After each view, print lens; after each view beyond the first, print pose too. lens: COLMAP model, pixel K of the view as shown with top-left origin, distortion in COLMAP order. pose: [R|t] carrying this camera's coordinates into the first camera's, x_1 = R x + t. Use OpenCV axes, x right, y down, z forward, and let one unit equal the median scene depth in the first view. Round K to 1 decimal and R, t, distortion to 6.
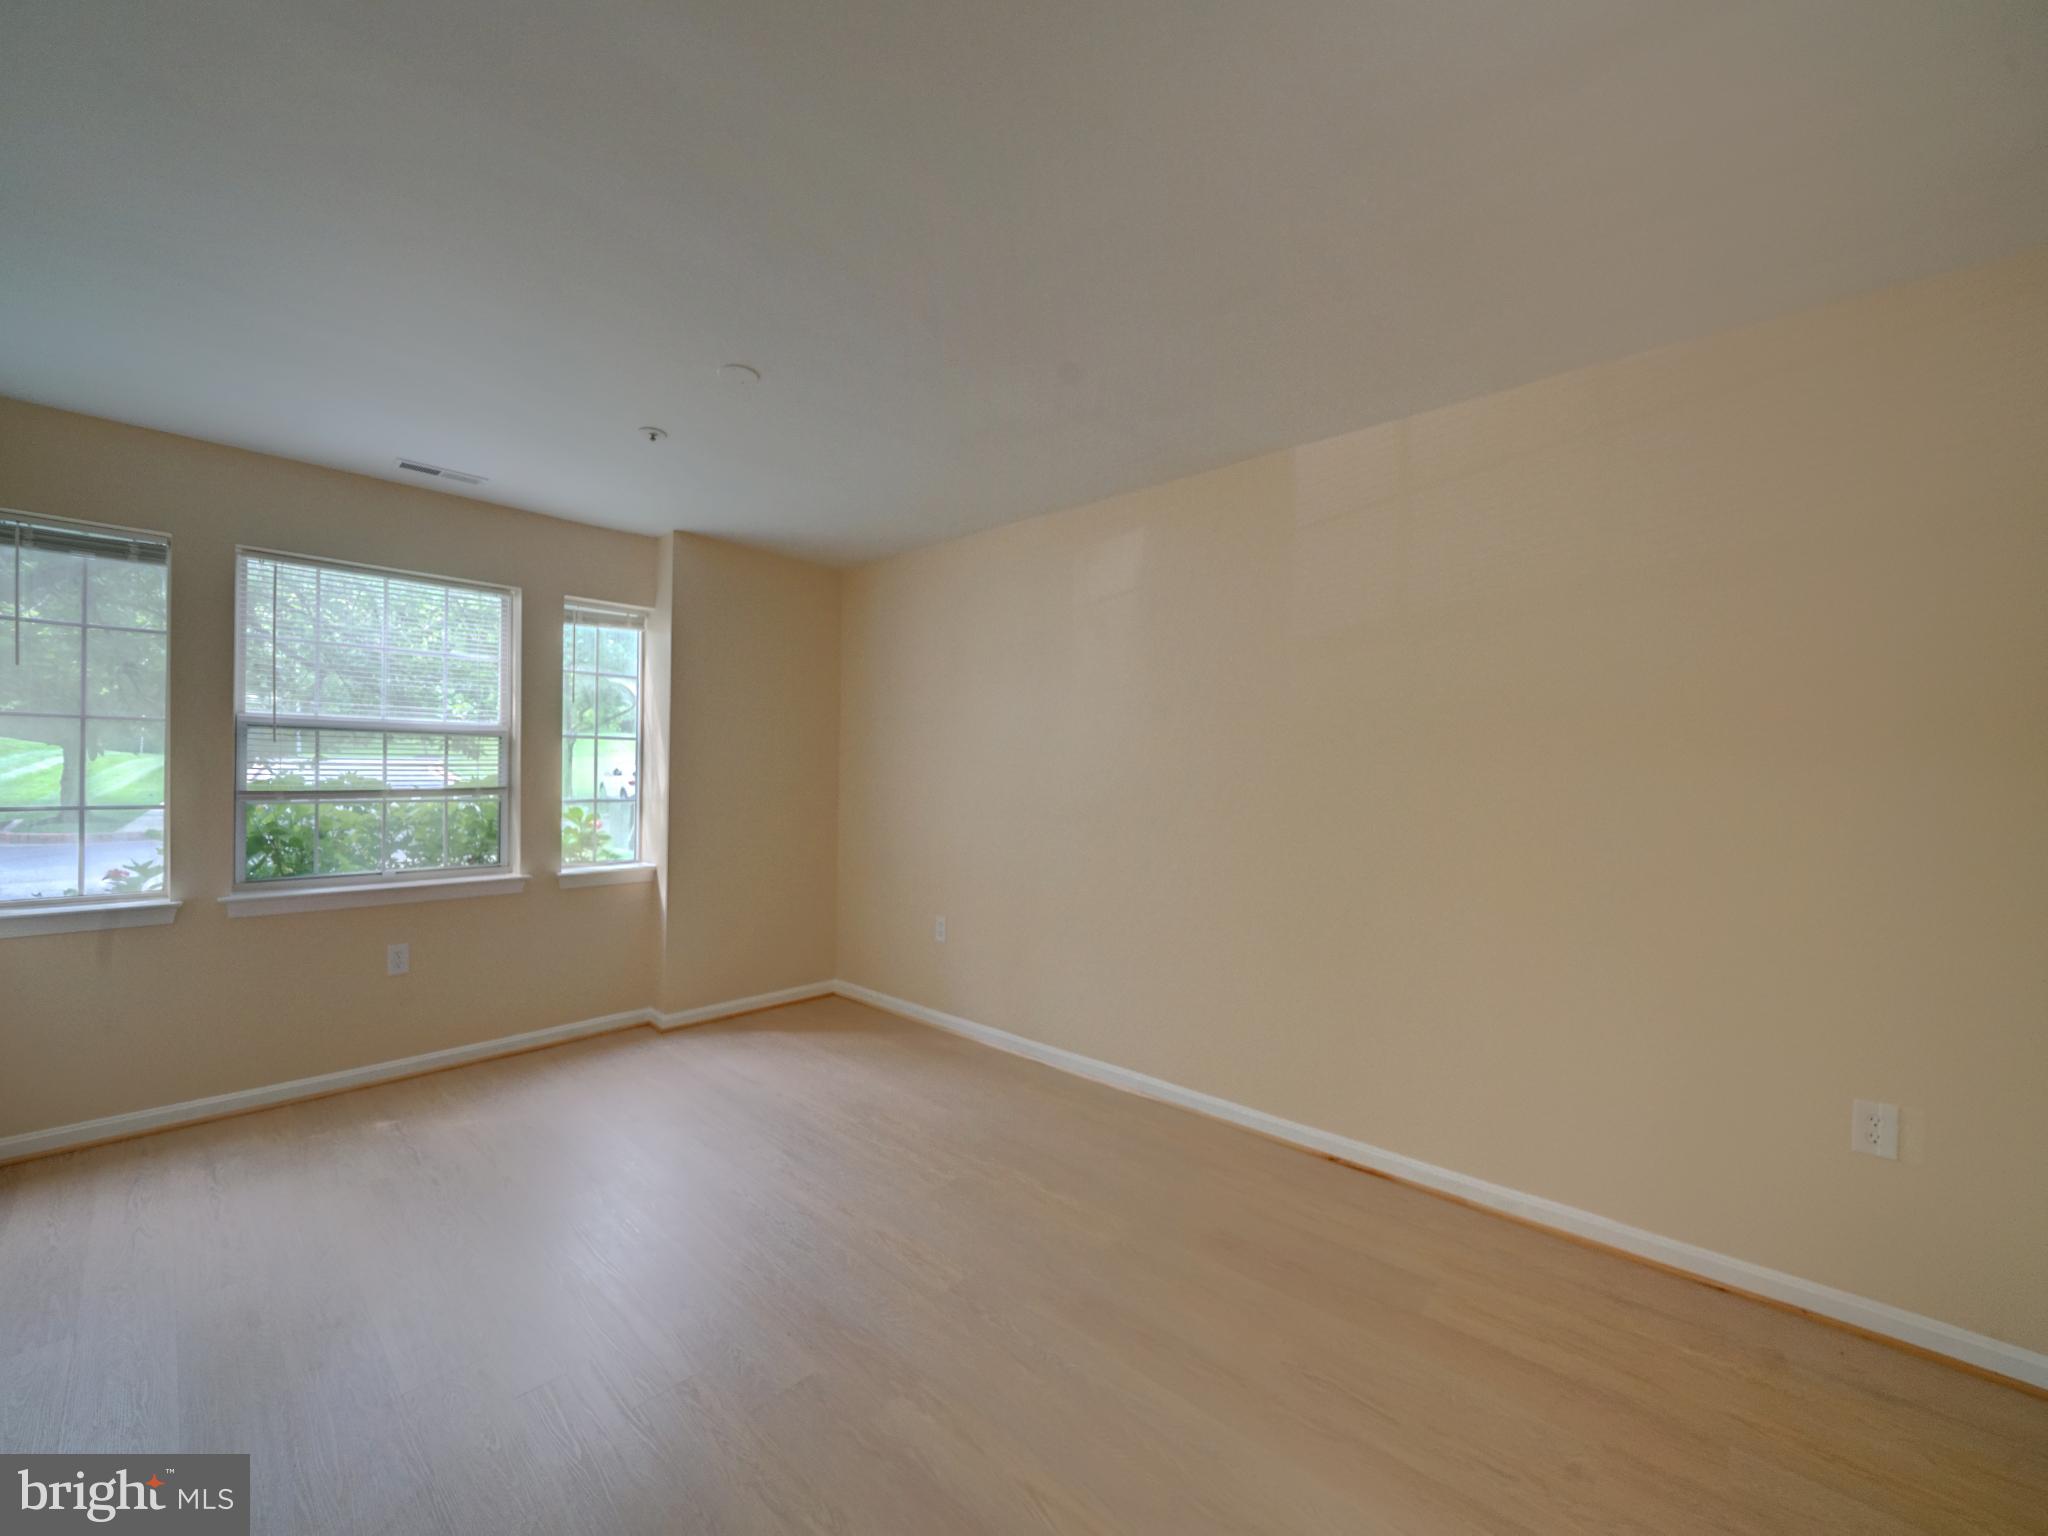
lens RADIAL K [[791.4, 0, 1003.8], [0, 791.4, 774.4], [0, 0, 1]] dist [-0.010735, 0.000096]
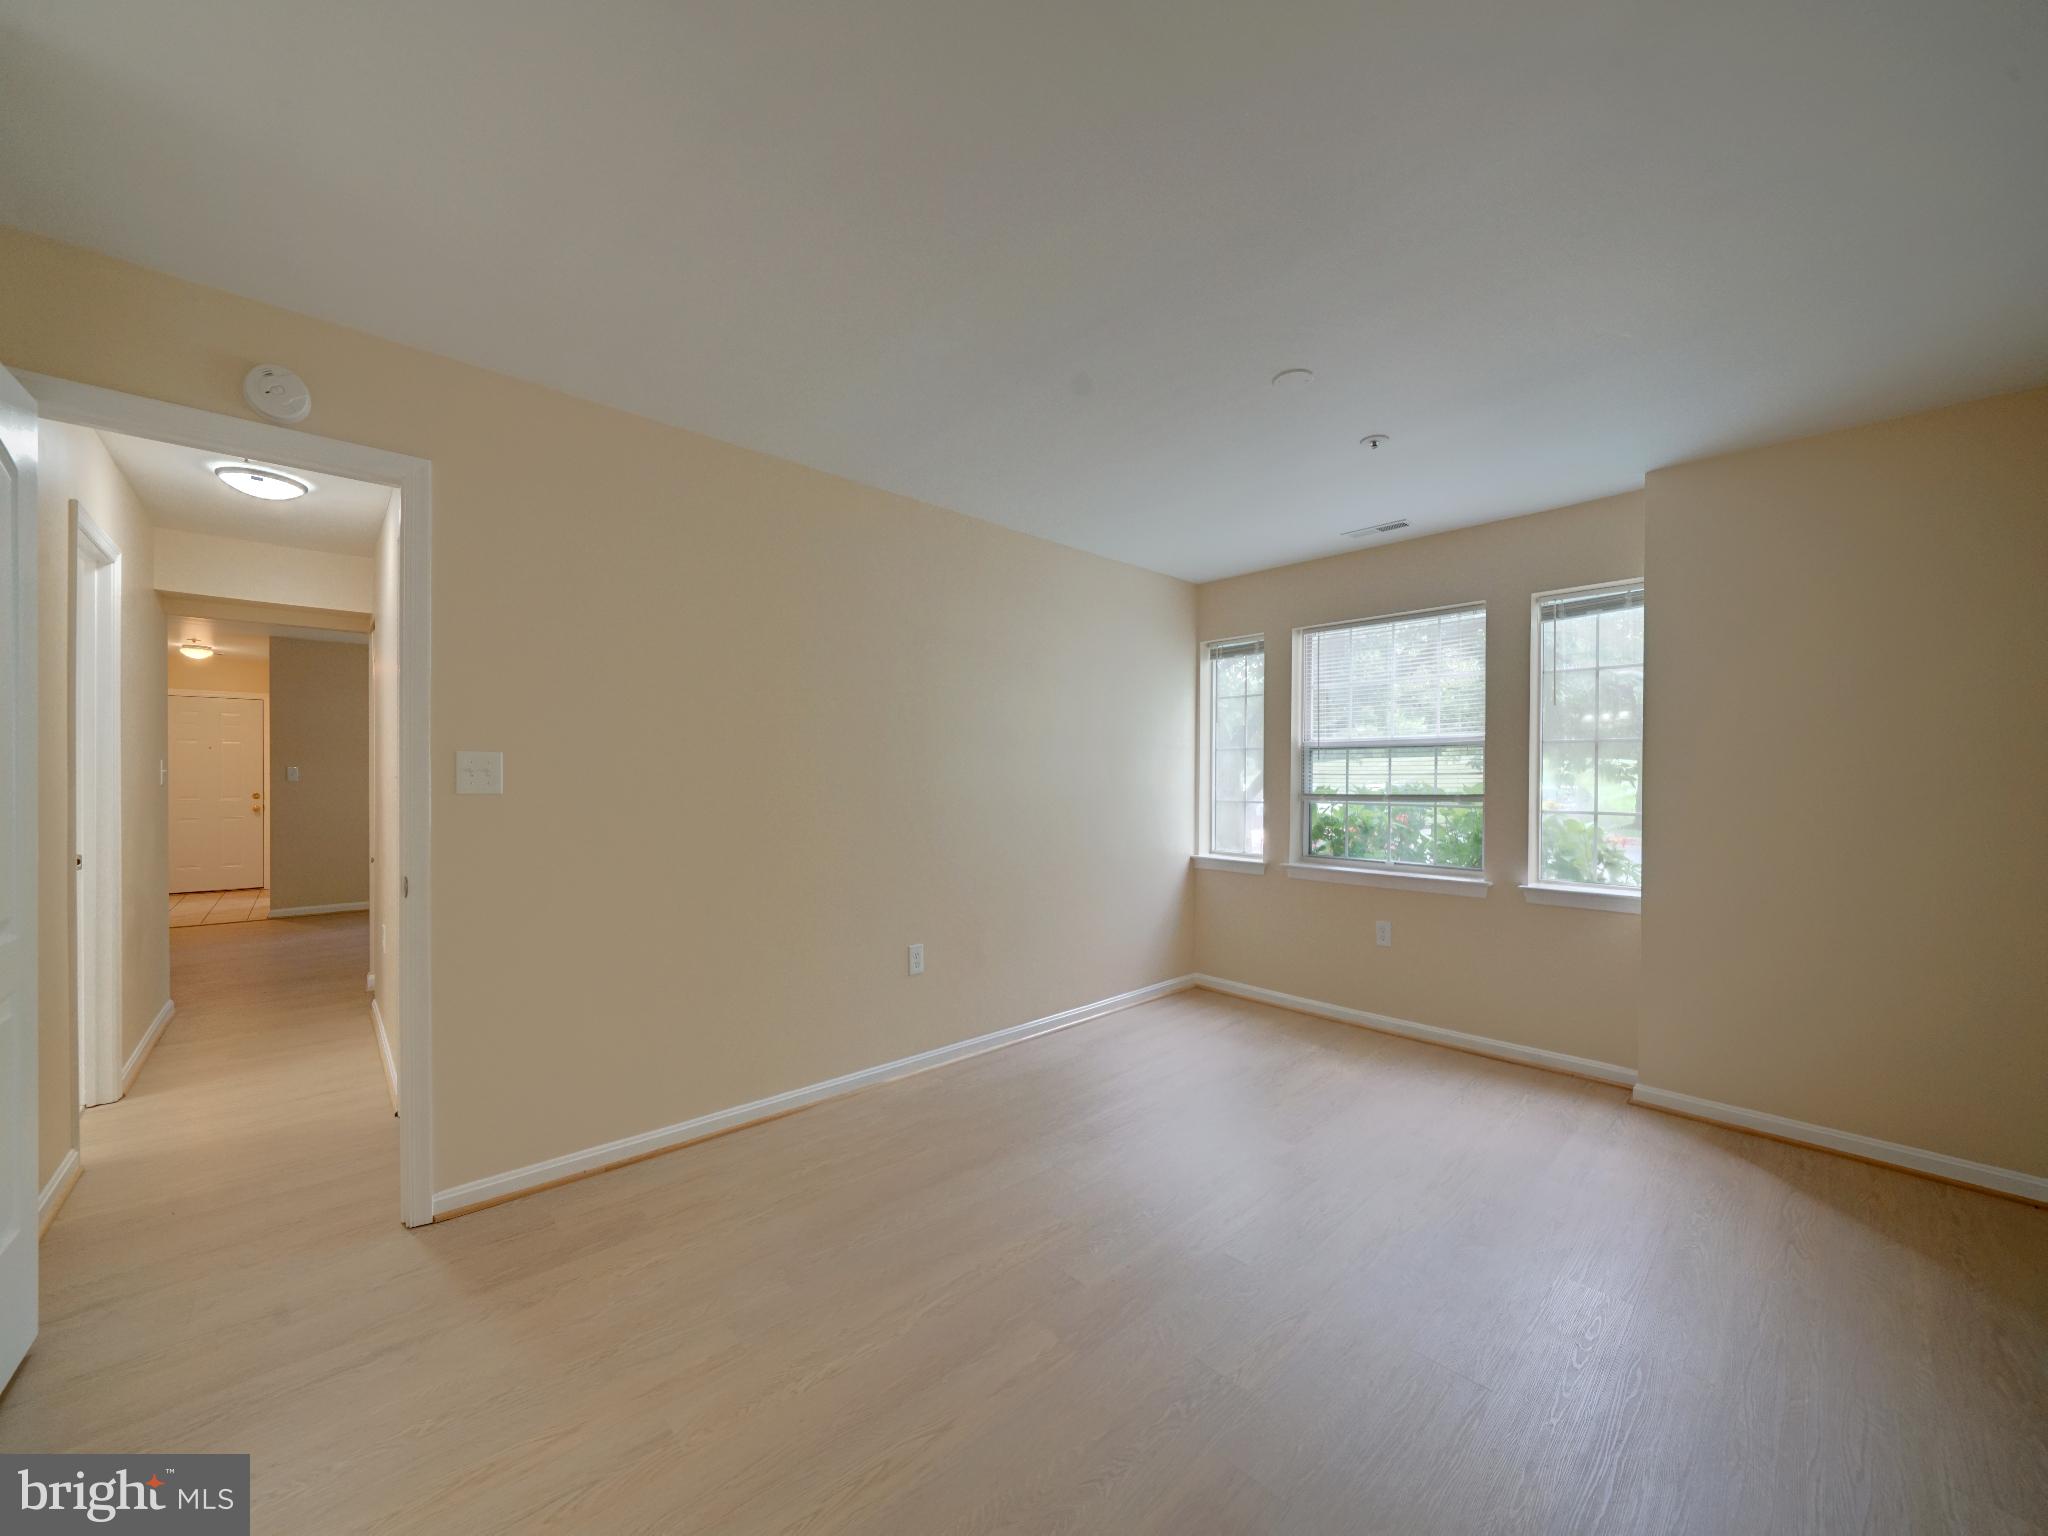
lens RADIAL K [[791.4, 0, 1003.8], [0, 791.4, 774.4], [0, 0, 1]] dist [-0.010735, 0.000096]
pose [[-0.093509, -0.012517, -0.995540, 0.501425], [-0.001734, 0.999922, -0.012409, 0.003692], [0.995617, 0.000566, -0.093523, 0.514175]]
